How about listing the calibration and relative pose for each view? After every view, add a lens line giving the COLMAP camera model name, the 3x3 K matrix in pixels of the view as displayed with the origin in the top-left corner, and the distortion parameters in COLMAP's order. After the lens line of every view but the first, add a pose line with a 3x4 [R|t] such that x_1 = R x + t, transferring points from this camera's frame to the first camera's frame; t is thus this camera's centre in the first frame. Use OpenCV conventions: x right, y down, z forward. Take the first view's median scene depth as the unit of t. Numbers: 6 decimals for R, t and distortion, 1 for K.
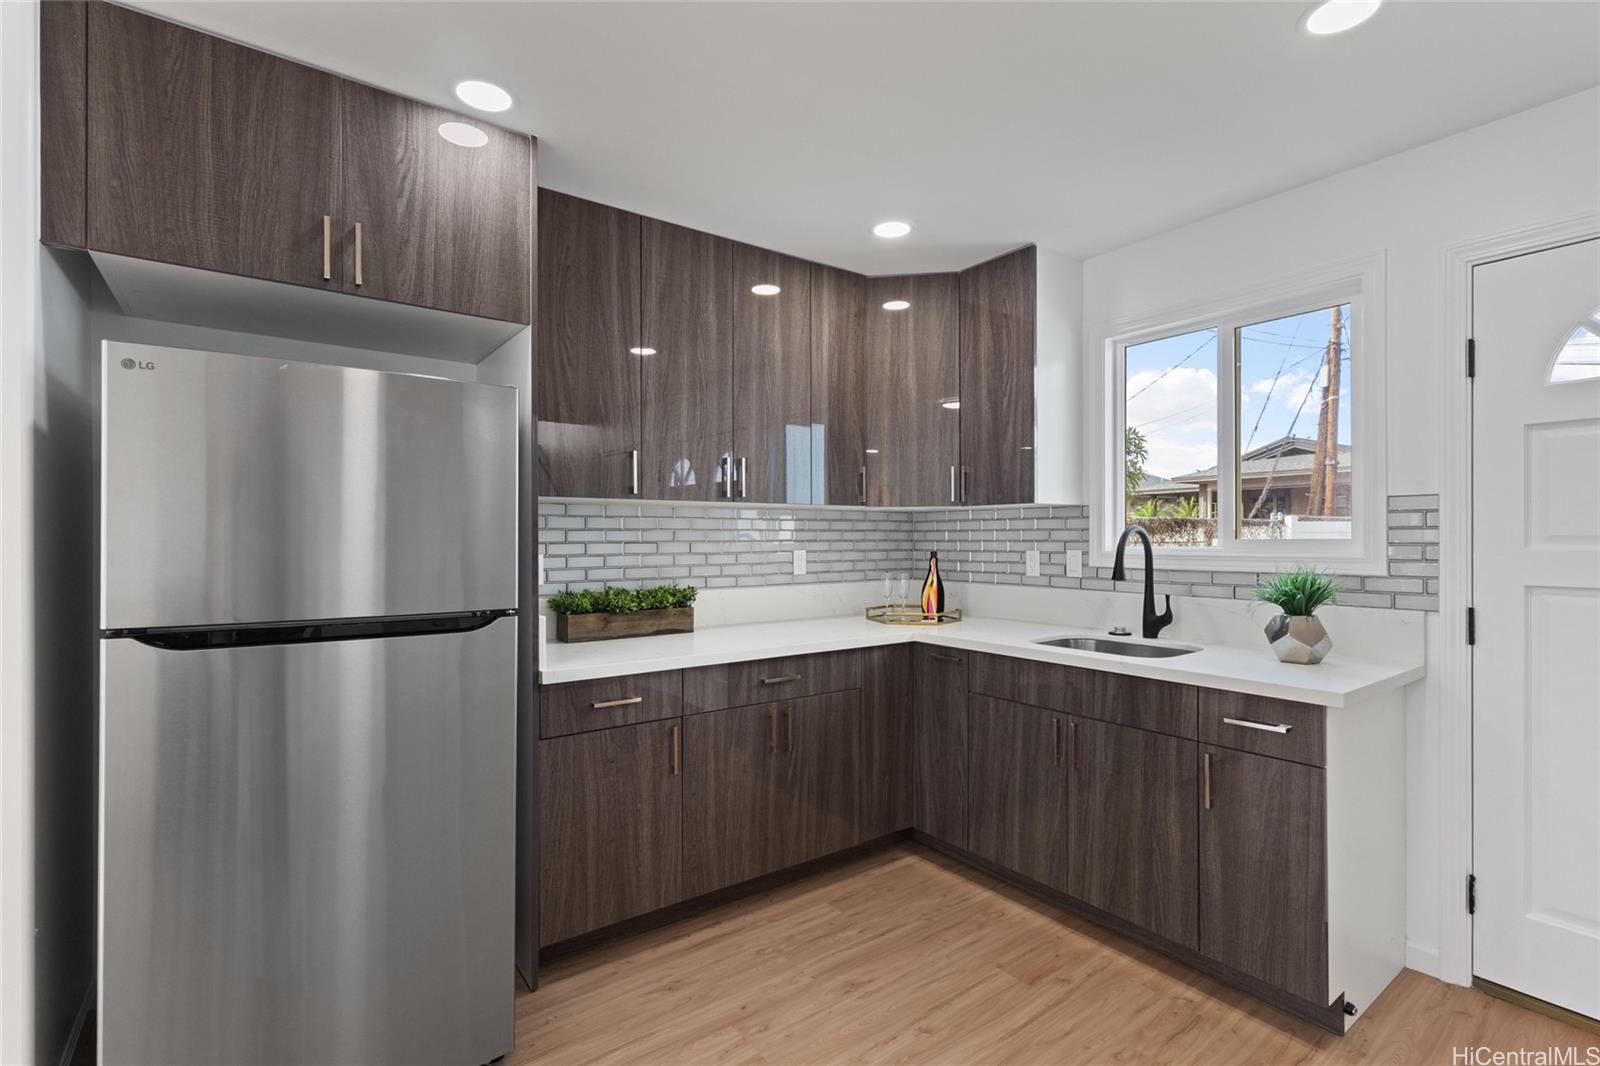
lens RADIAL K [[733.7, 0, 799.8], [0, 733.7, 538.1], [0, 0, 1]] dist [0.003373, 0.000154]
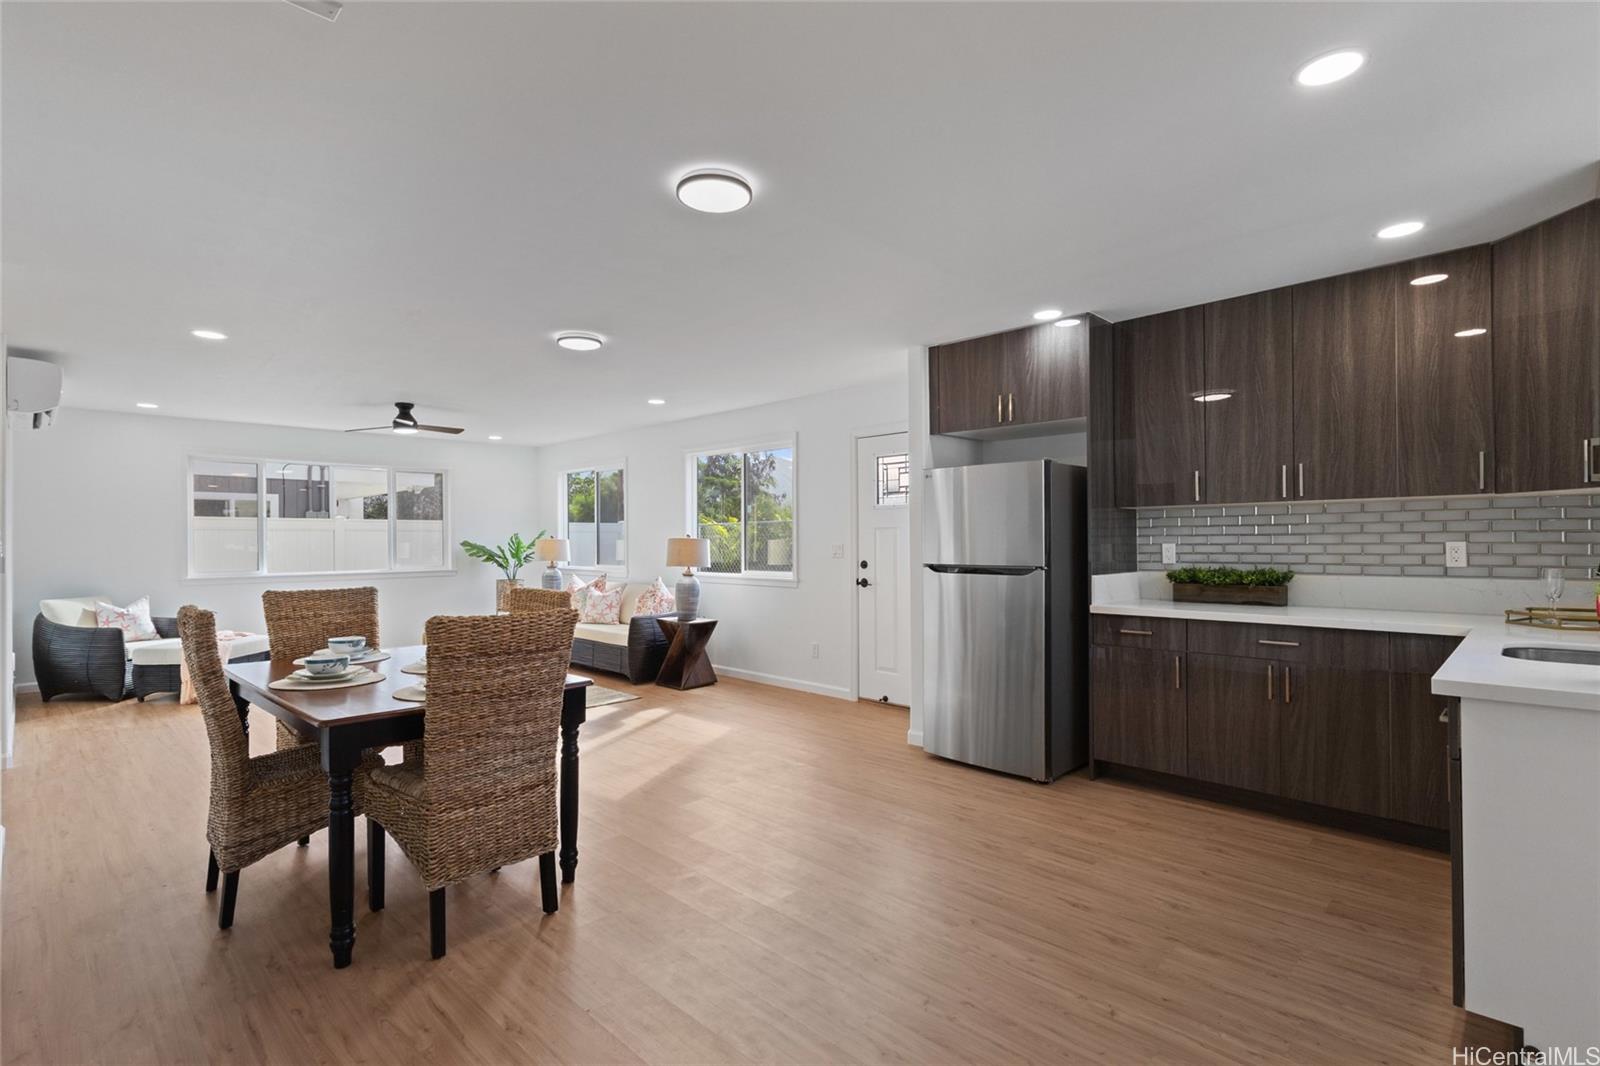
lens RADIAL K [[733.7, 0, 797.1], [0, 733.7, 536.9], [0, 0, 1]] dist [0.003373, 0.000154]
pose [[0.167436, -0.002367, -0.985880, 1.043699], [0.012494, 0.999922, -0.000279, 0.000476], [0.985804, -0.012271, 0.167452, -0.016543]]
